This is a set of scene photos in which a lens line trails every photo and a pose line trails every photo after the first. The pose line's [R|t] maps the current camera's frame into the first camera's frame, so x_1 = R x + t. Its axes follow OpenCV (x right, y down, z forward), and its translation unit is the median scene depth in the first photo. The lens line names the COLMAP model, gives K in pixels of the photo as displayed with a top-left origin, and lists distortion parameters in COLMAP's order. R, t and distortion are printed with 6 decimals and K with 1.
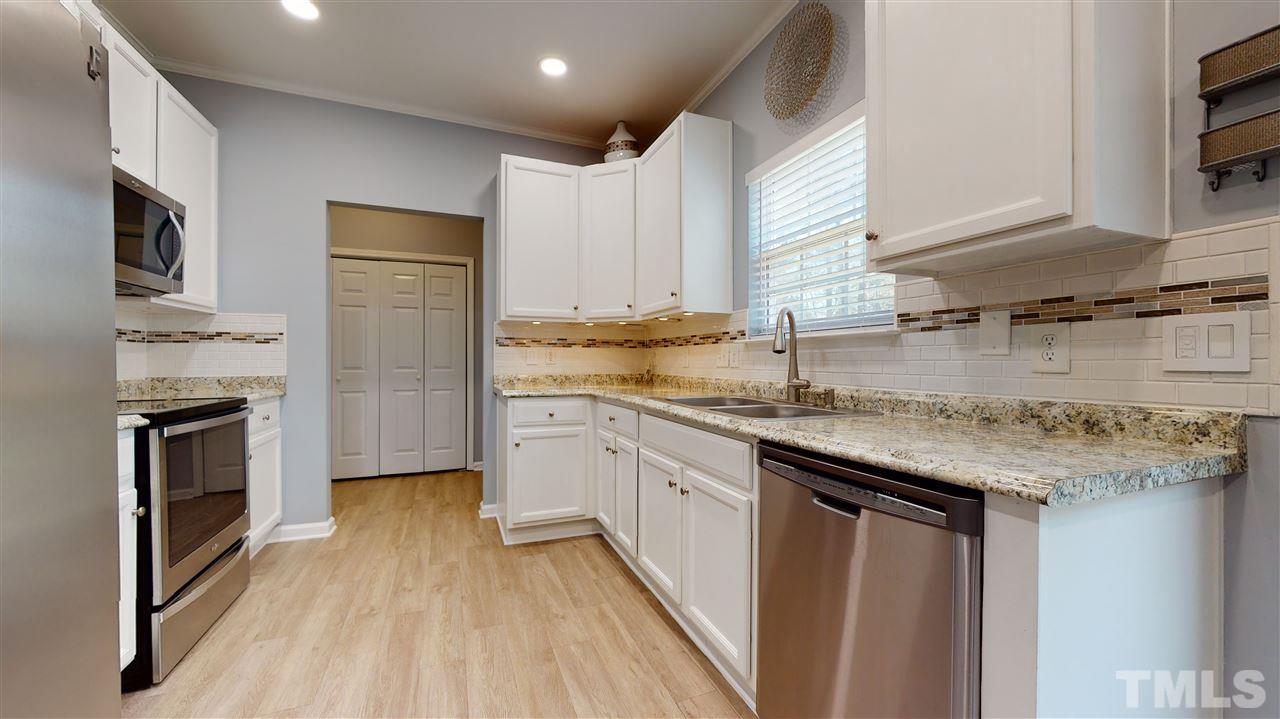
lens RADIAL K [[473.1, 0, 637.4], [0, 473.1, 362.7], [0, 0, 1]] dist [0.001198, -0.000122]
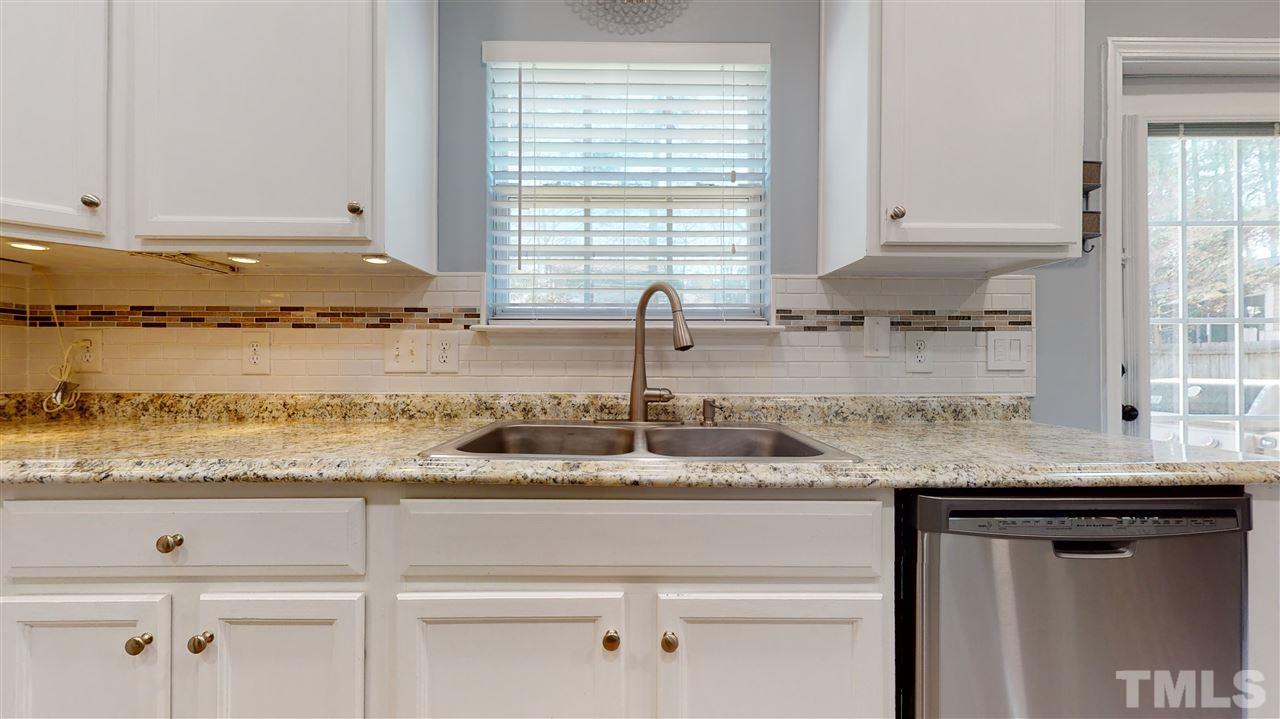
lens RADIAL K [[473.1, 0, 638.3], [0, 473.1, 361.2], [0, 0, 1]] dist [0.001198, -0.000122]
pose [[0.357403, -0.000162, 0.933950, -0.338422], [0.000303, 1.000000, 0.000058, -0.005179], [-0.933950, 0.000263, 0.357403, 0.836424]]
